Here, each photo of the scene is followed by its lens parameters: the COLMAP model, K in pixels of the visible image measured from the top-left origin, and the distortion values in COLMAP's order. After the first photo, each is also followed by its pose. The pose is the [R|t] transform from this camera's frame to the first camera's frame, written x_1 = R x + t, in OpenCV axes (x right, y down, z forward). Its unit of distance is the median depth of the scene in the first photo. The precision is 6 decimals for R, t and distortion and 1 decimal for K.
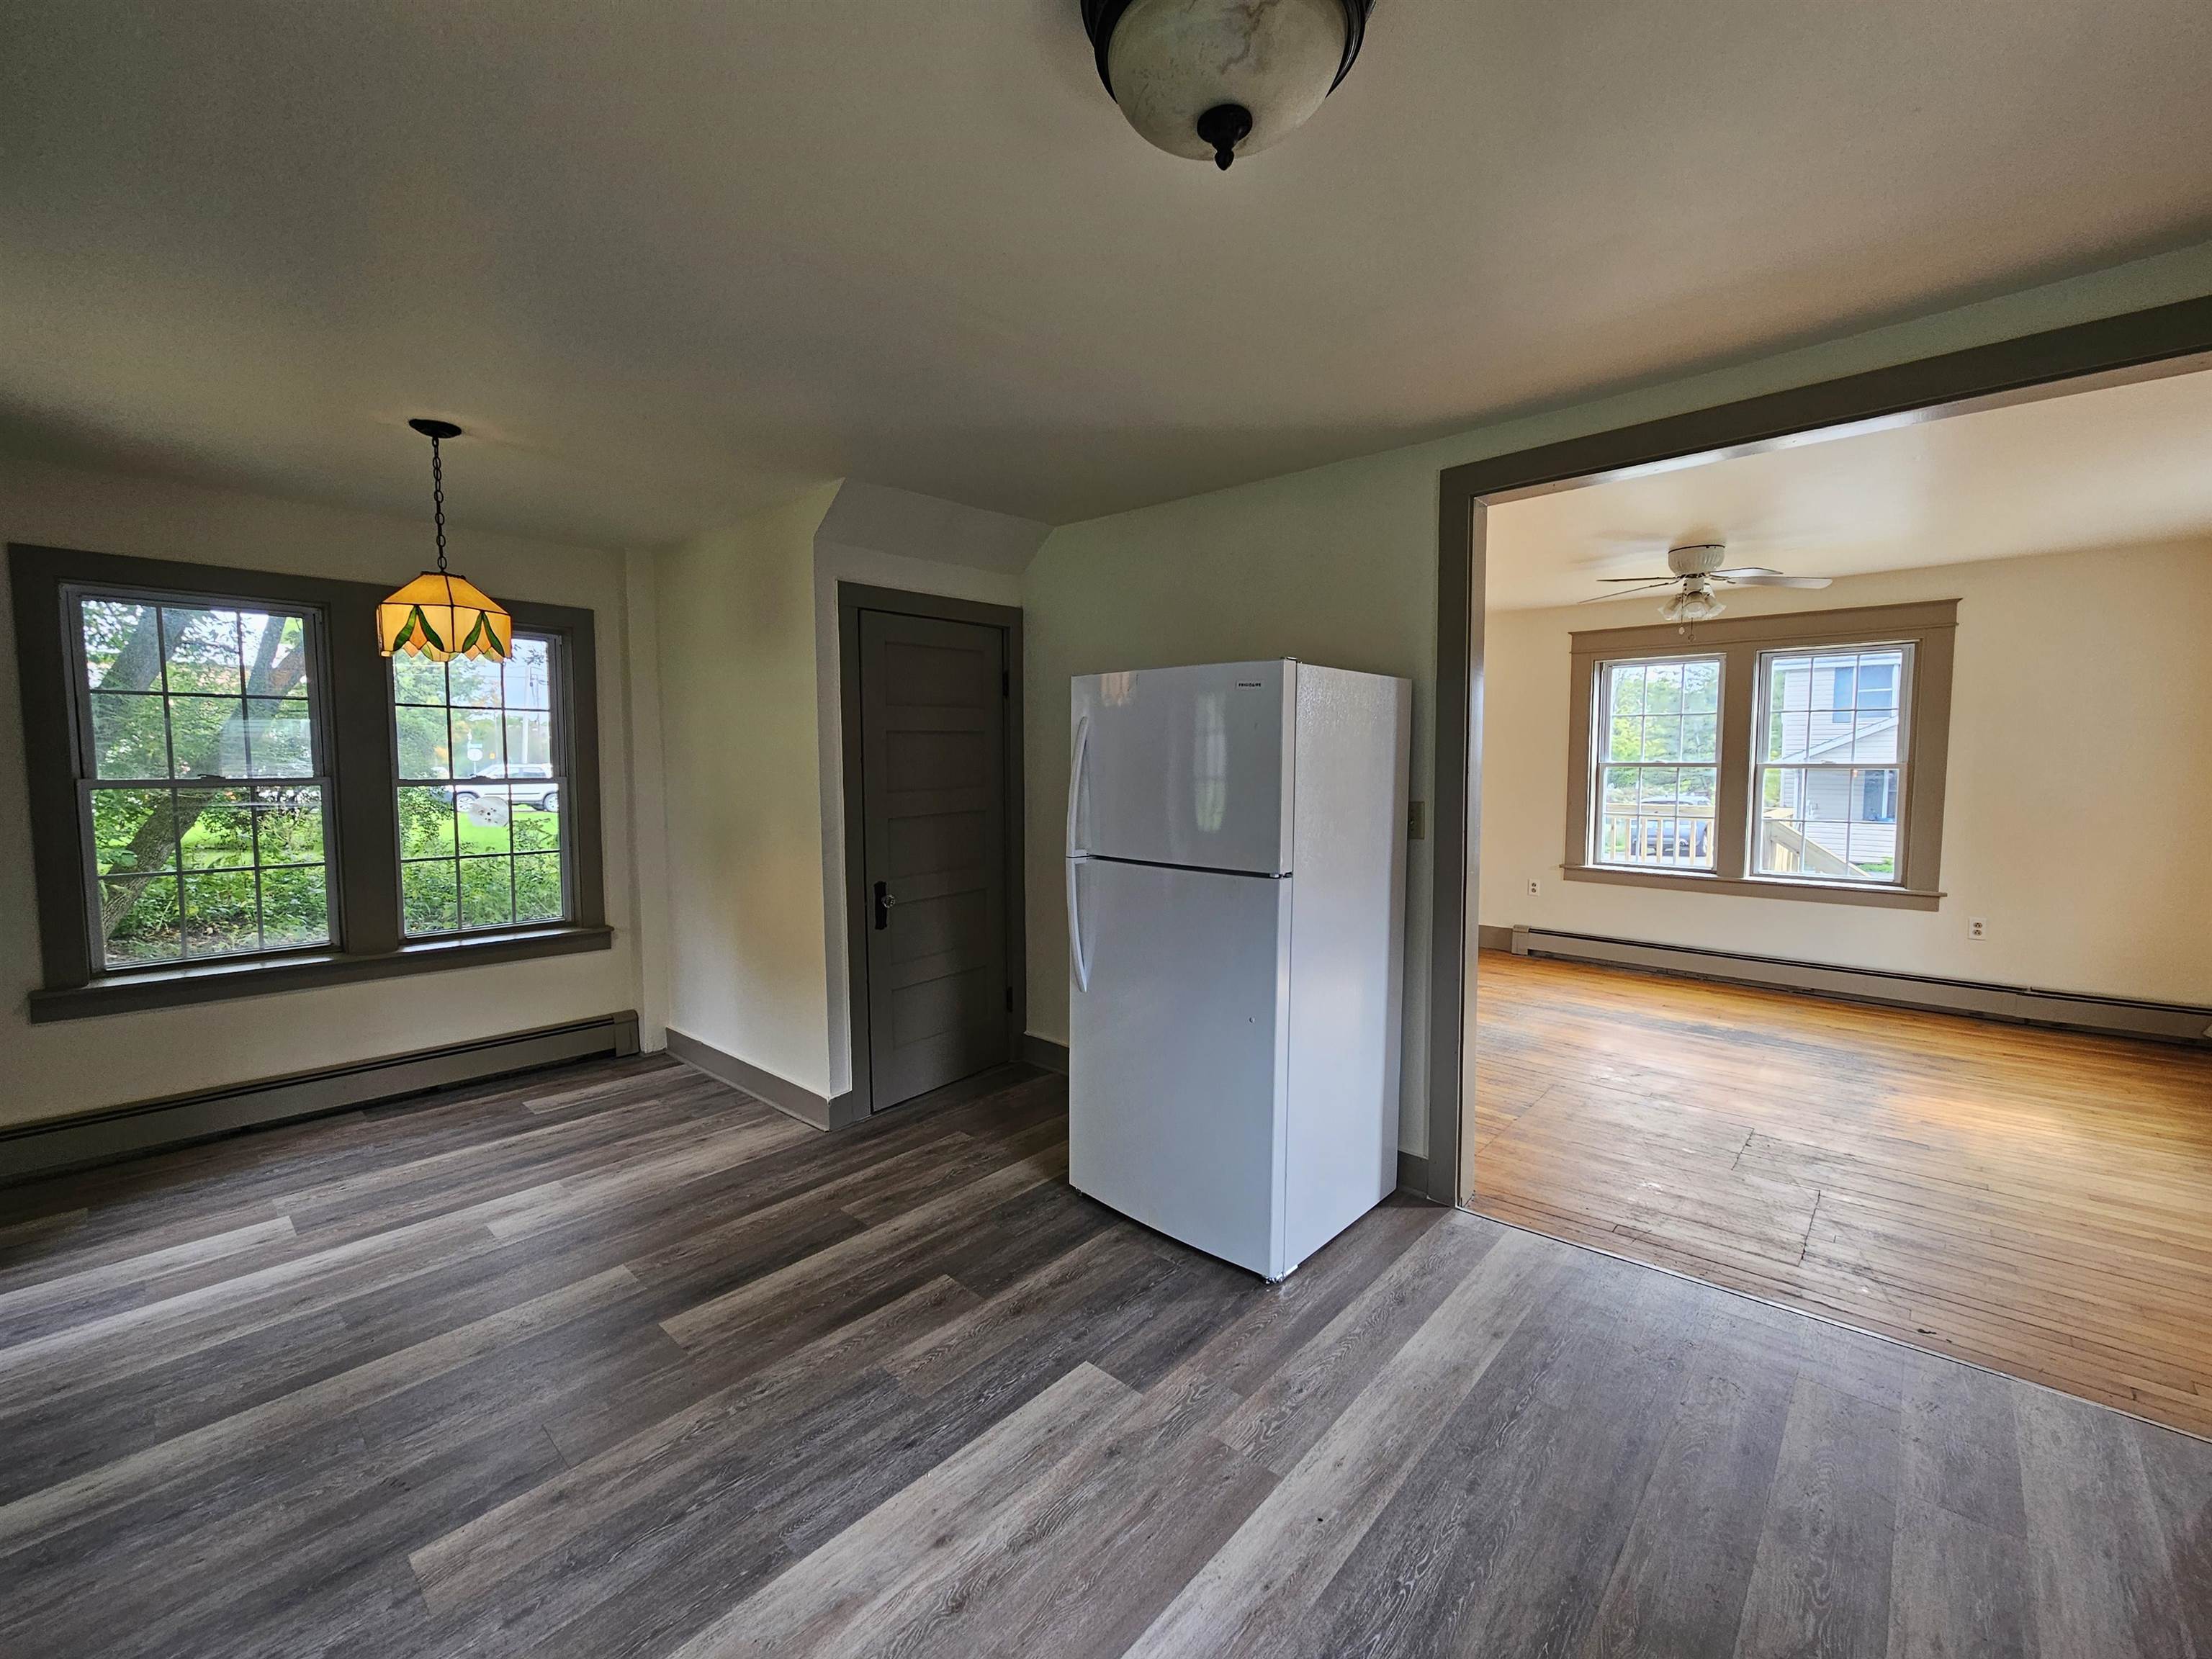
lens RADIAL K [[917.1, 0, 1091.9], [0, 917.1, 820.3], [0, 0, 1]] dist [0.001239, 0.000438]
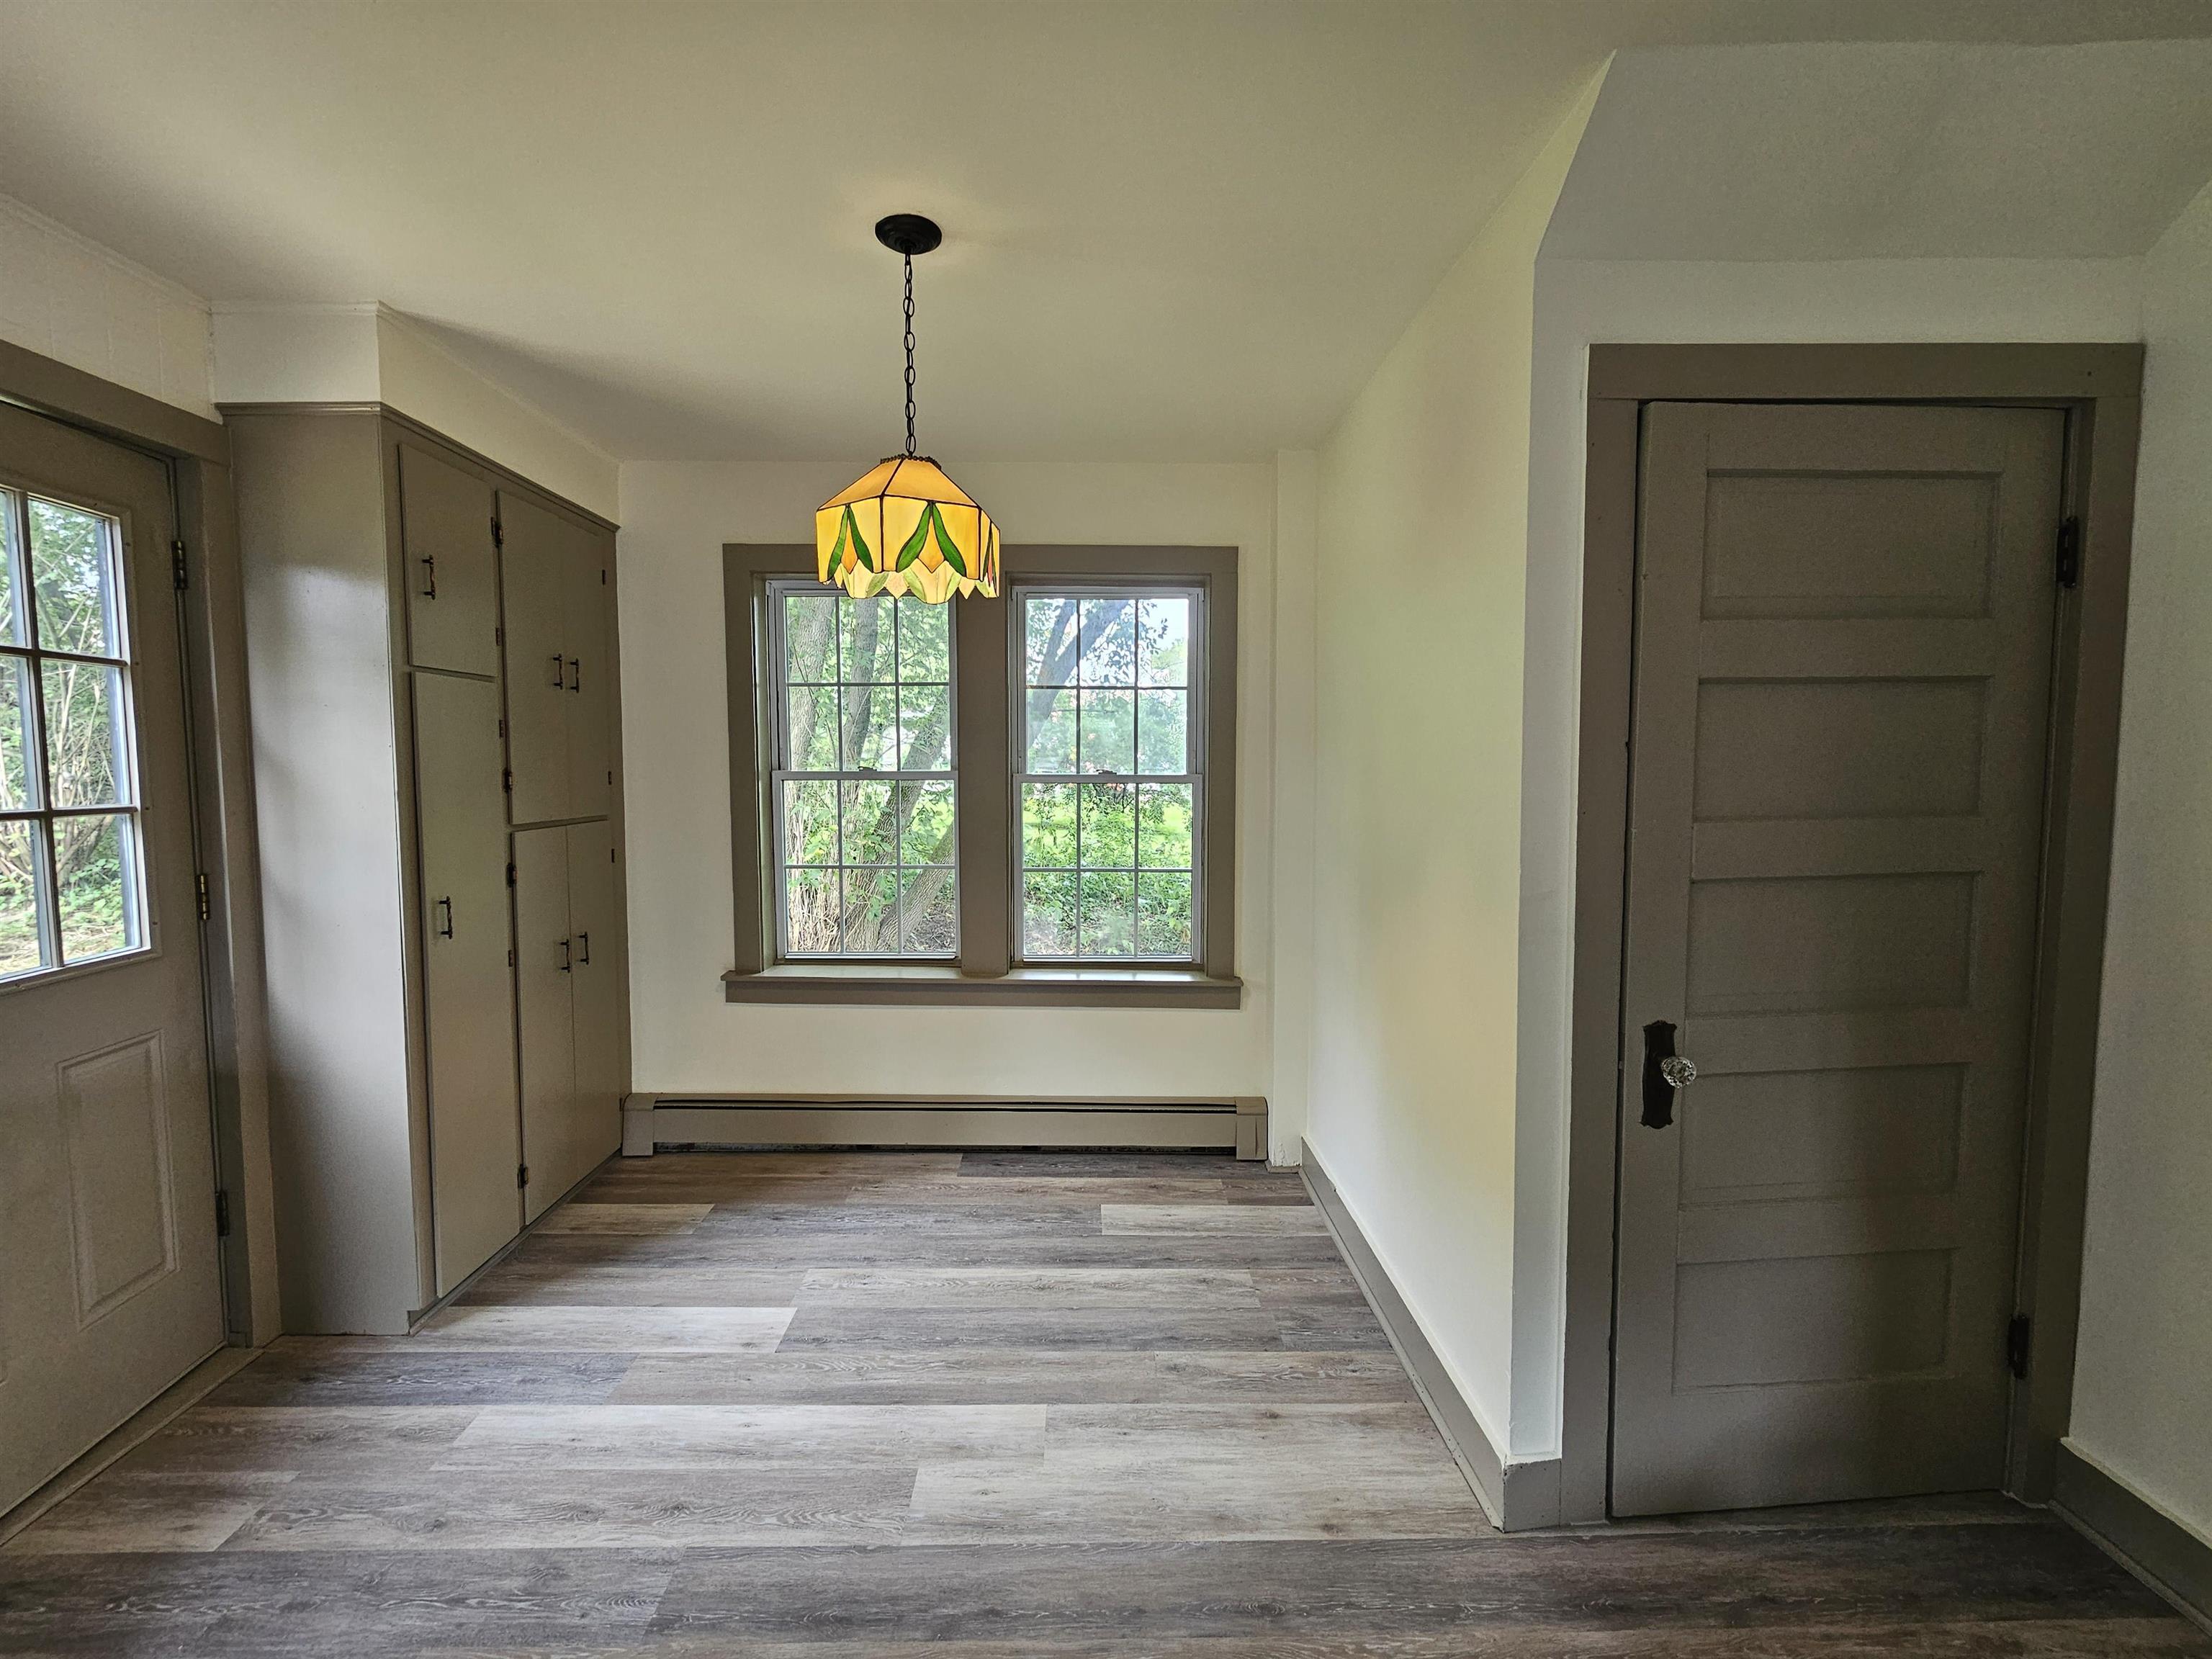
lens RADIAL K [[909.4, 0, 1087.3], [0, 909.4, 818.2], [0, 0, 1]] dist [0.000419, -0.000577]
pose [[0.684256, 0.051046, -0.727453, -0.108205], [-0.049877, 0.998487, 0.023150, -0.028314], [0.727534, 0.020443, 0.685767, 0.506373]]
